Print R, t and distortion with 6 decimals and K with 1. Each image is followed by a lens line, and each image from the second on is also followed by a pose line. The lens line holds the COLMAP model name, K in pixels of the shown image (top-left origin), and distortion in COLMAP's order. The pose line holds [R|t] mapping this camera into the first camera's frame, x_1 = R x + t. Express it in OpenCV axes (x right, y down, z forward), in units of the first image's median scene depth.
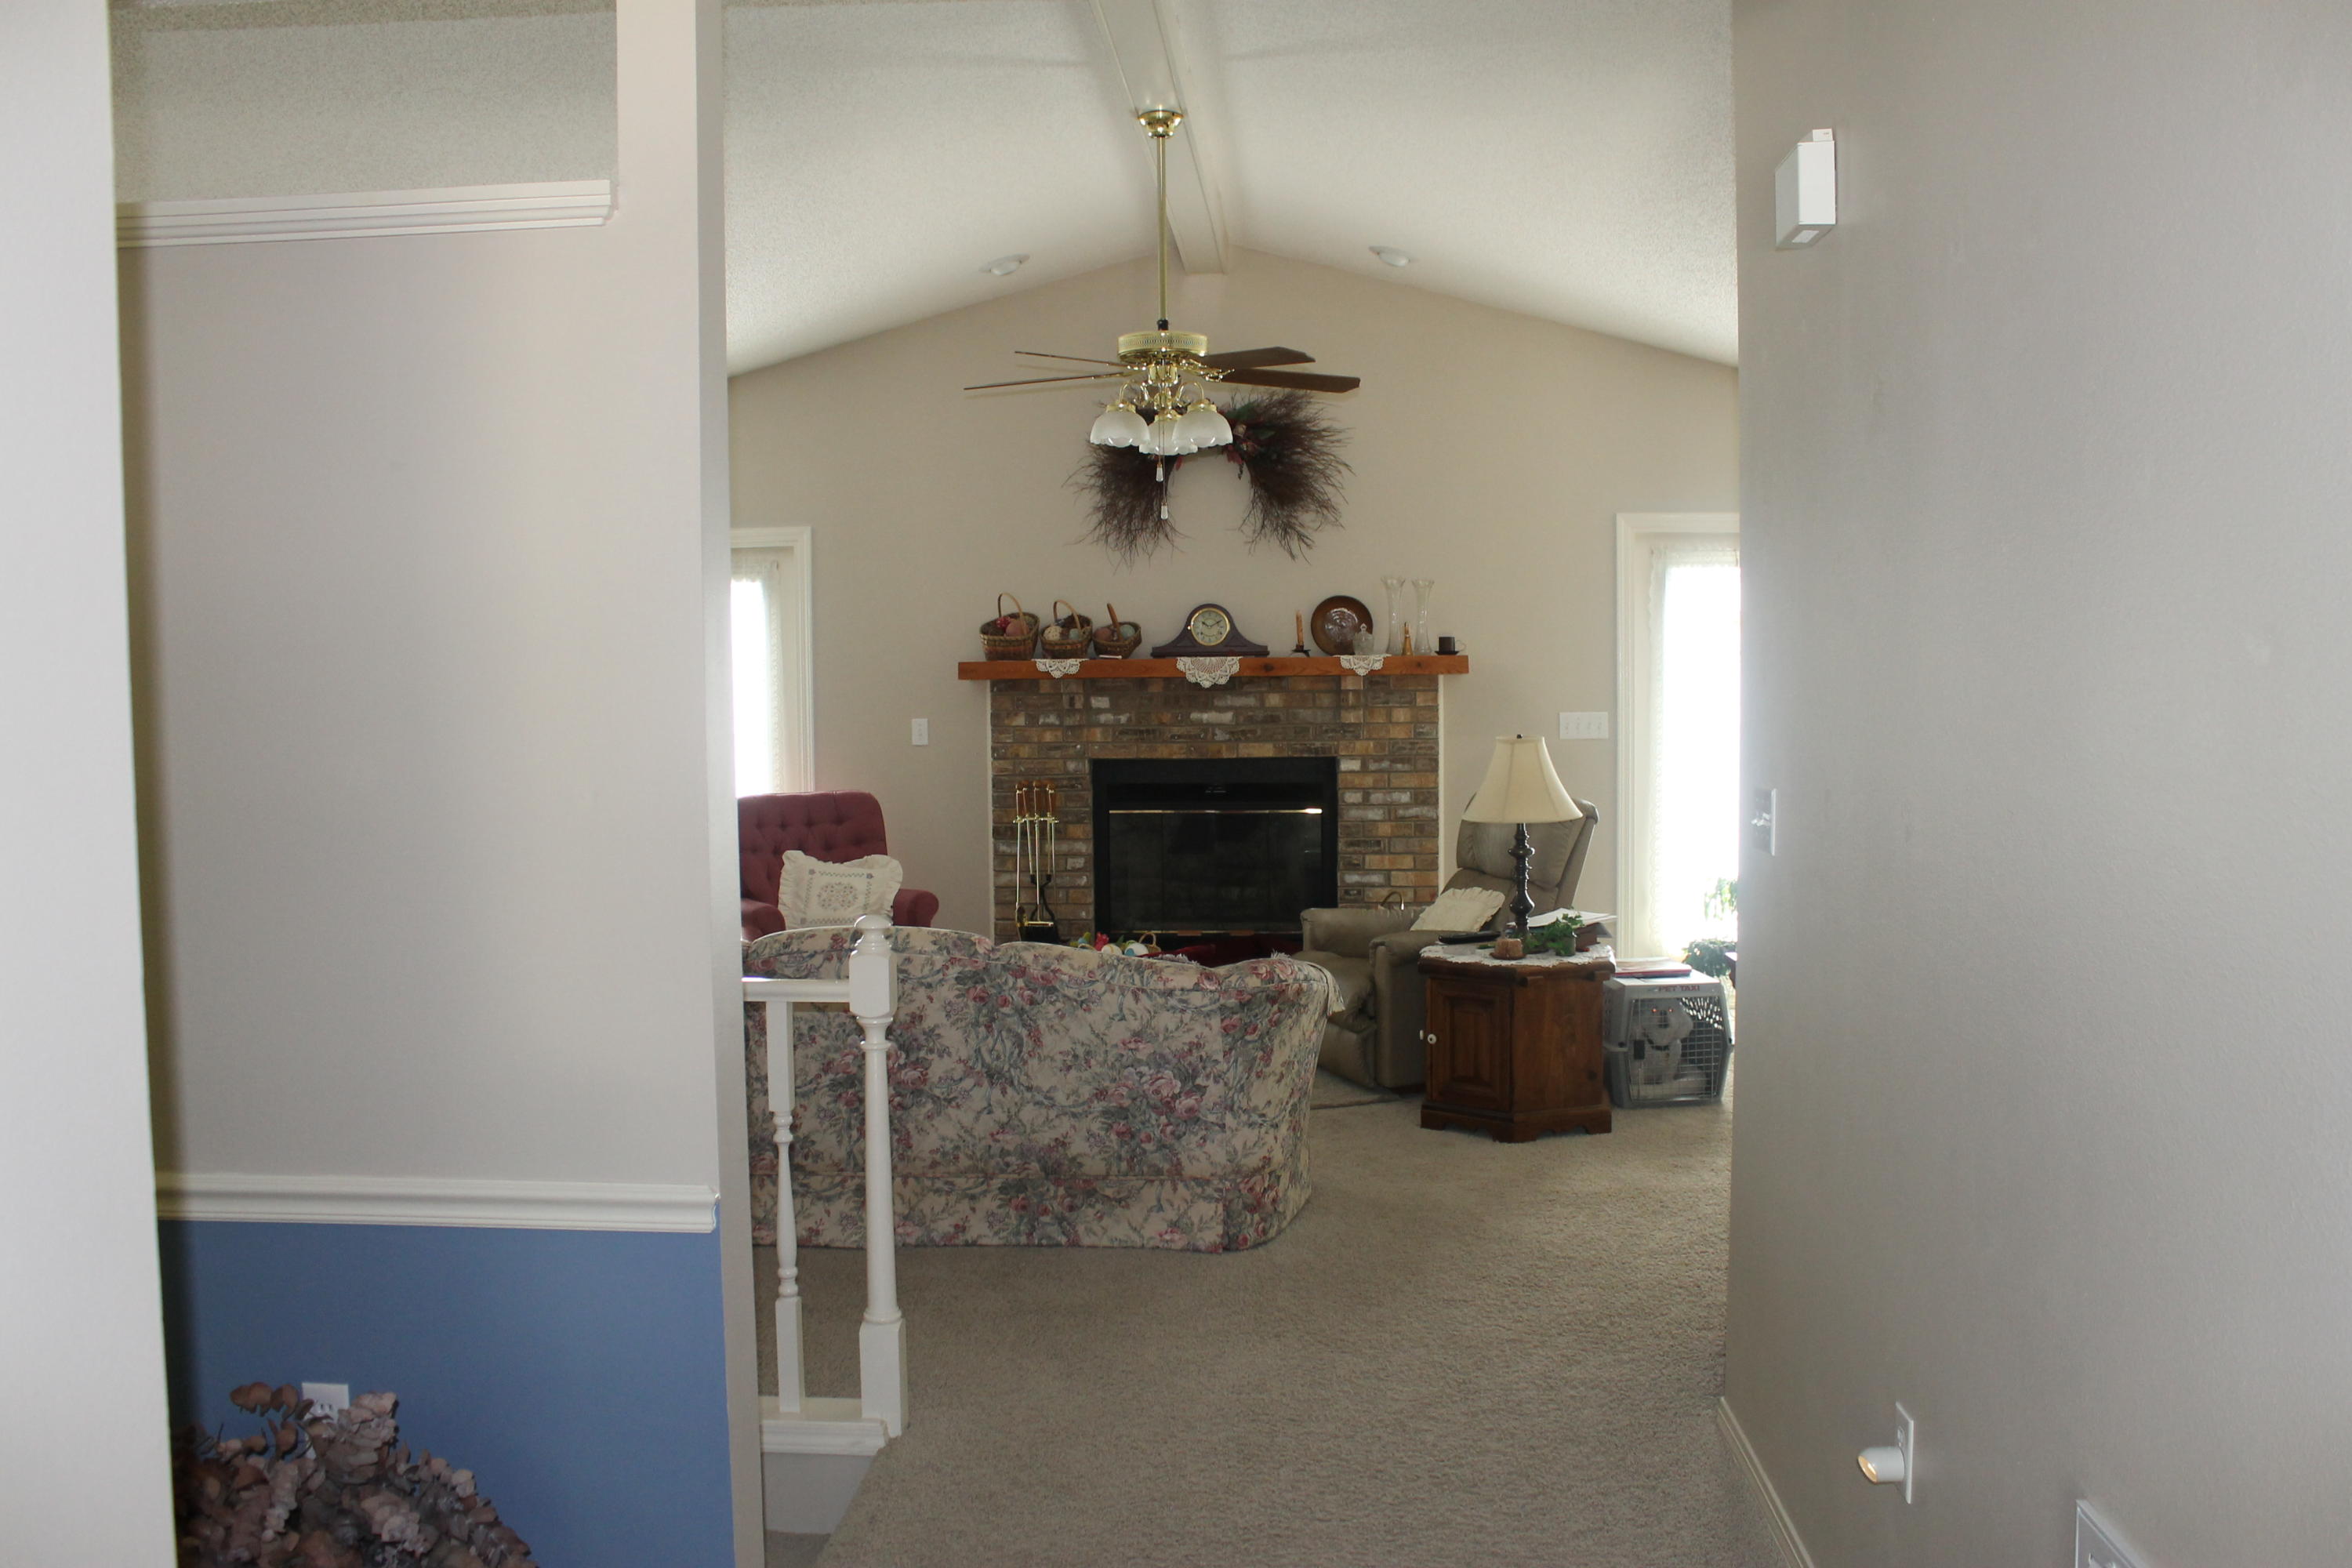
lens RADIAL K [[1961.7, 0, 1176.0], [0, 1961.7, 784.0], [0, 0, 1]] dist [-0.164475, 0.148610]
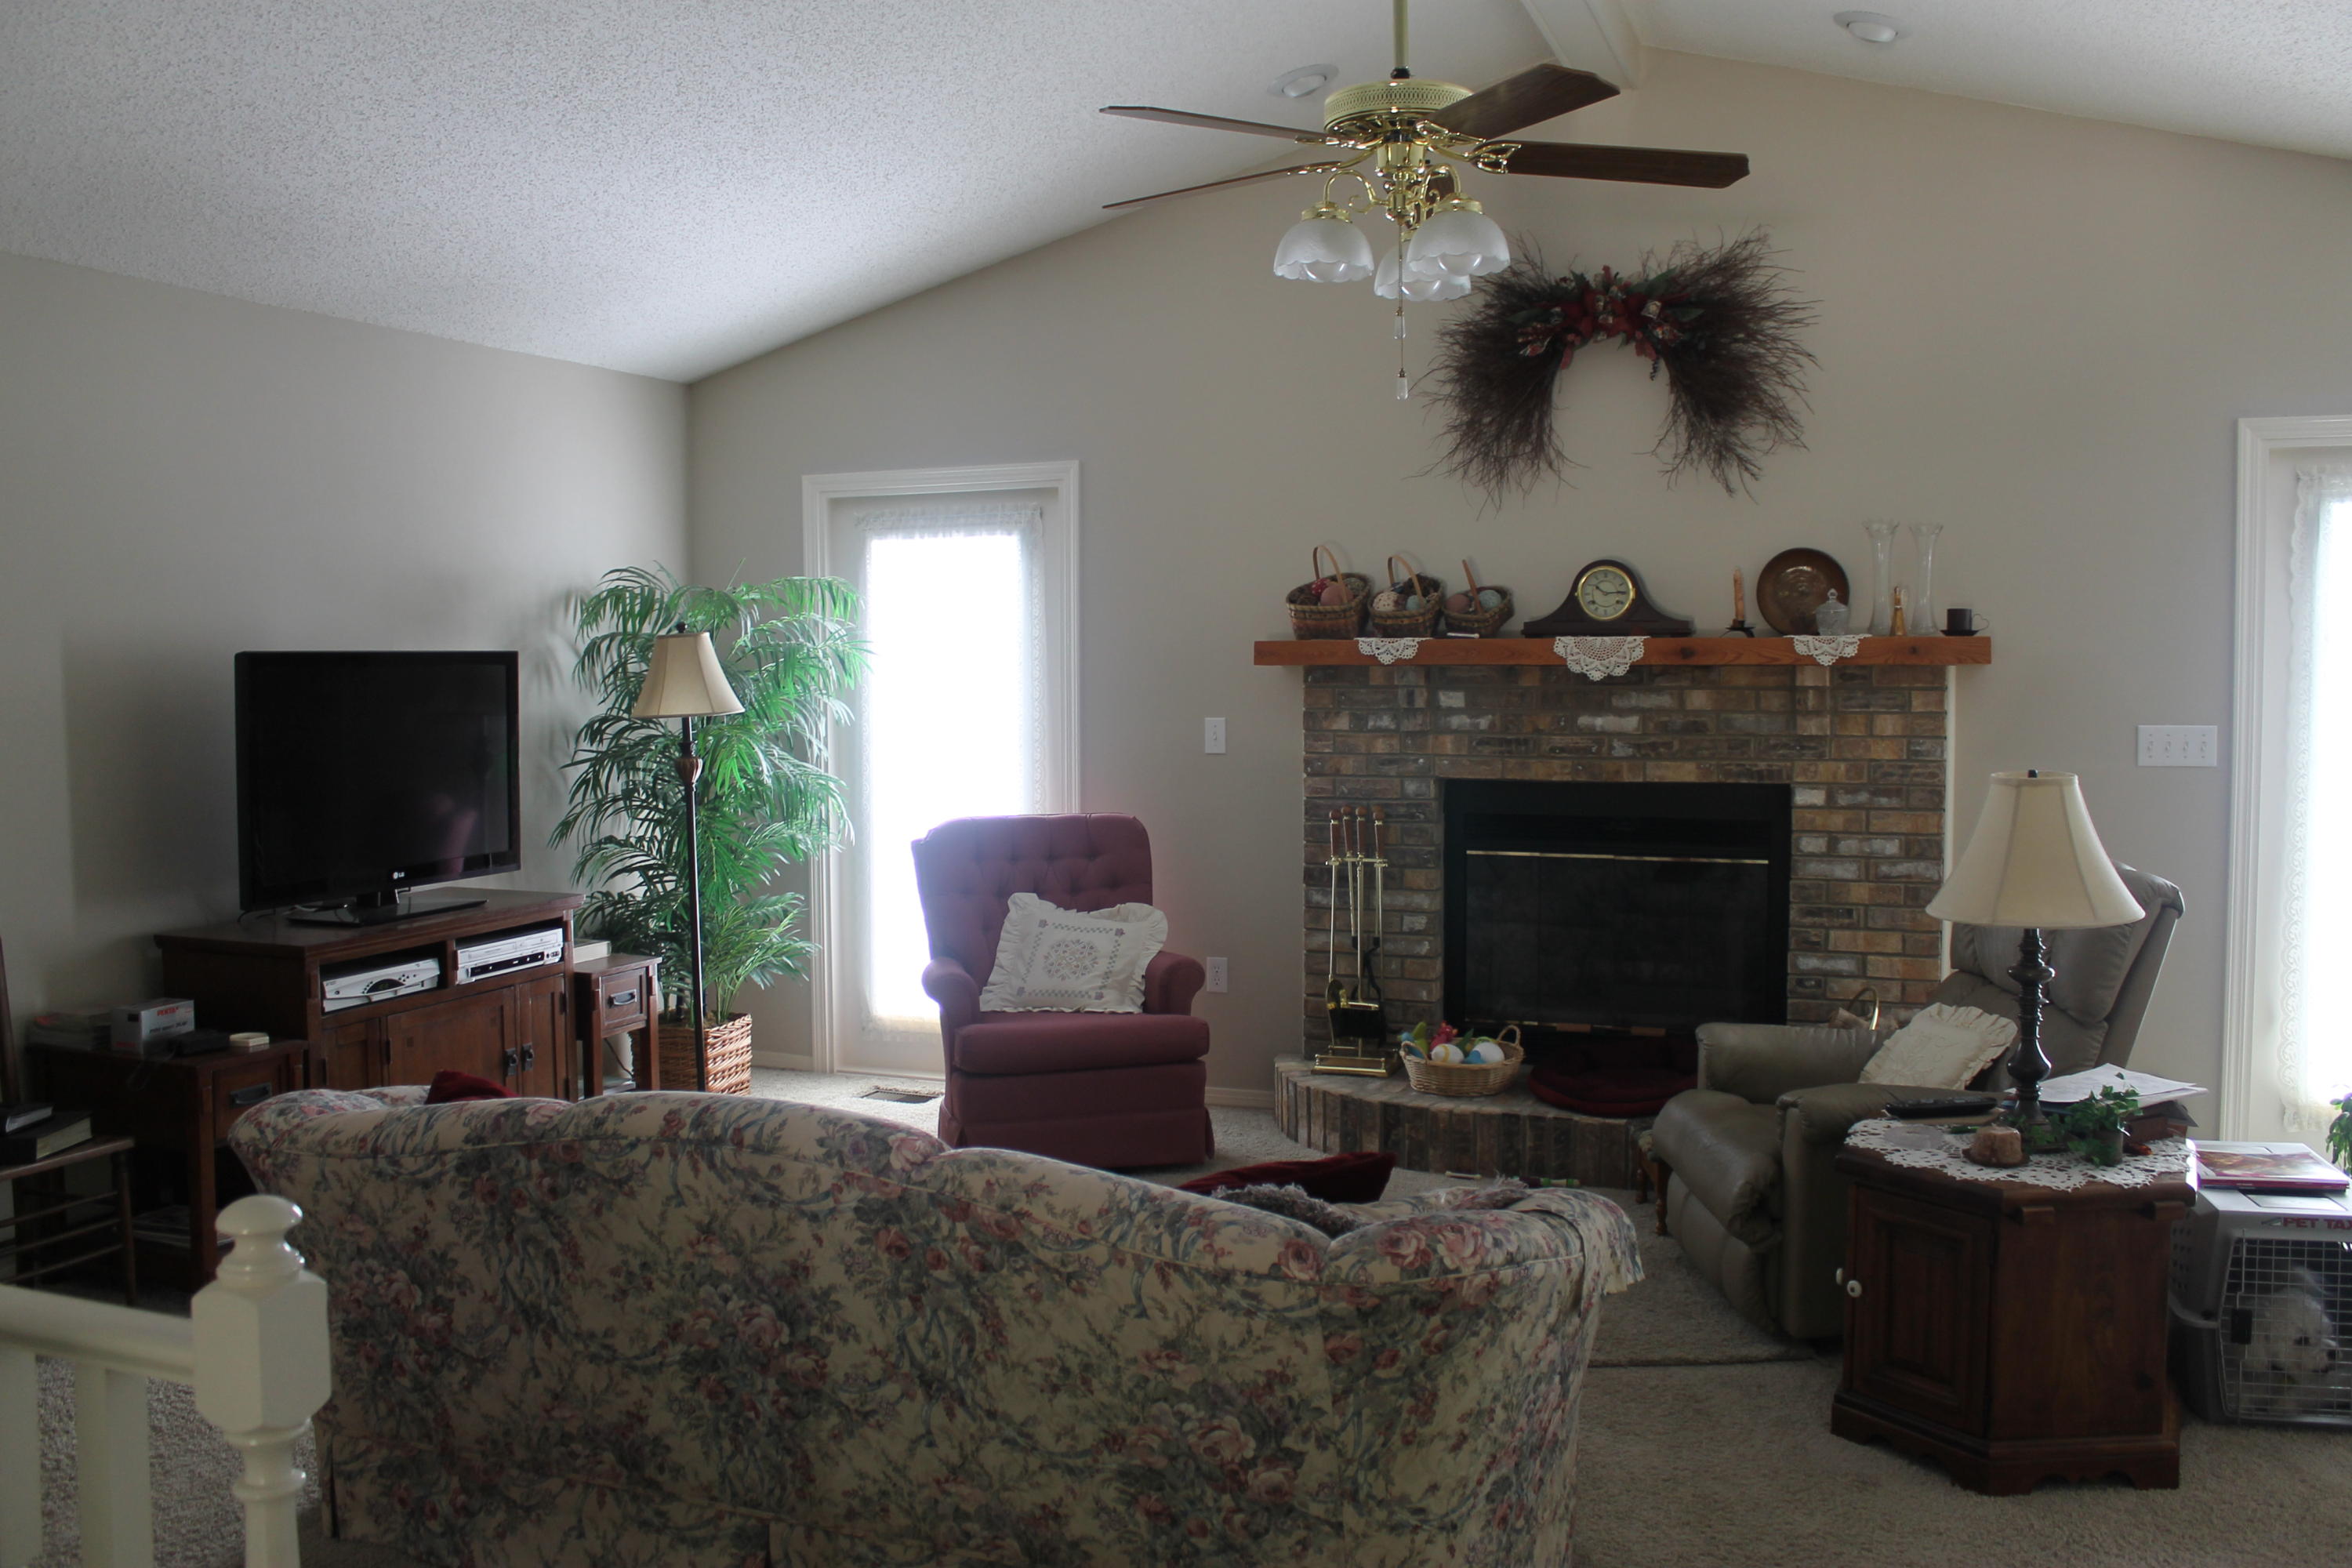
lens RADIAL K [[1961.7, 0, 1176.0], [0, 1961.7, 784.0], [0, 0, 1]] dist [-0.164475, 0.148610]
pose [[0.955272, 0.024918, -0.294677, 0.093283], [-0.022858, 0.999684, 0.010434, -0.019818], [0.294844, -0.003231, 0.955540, 0.360967]]
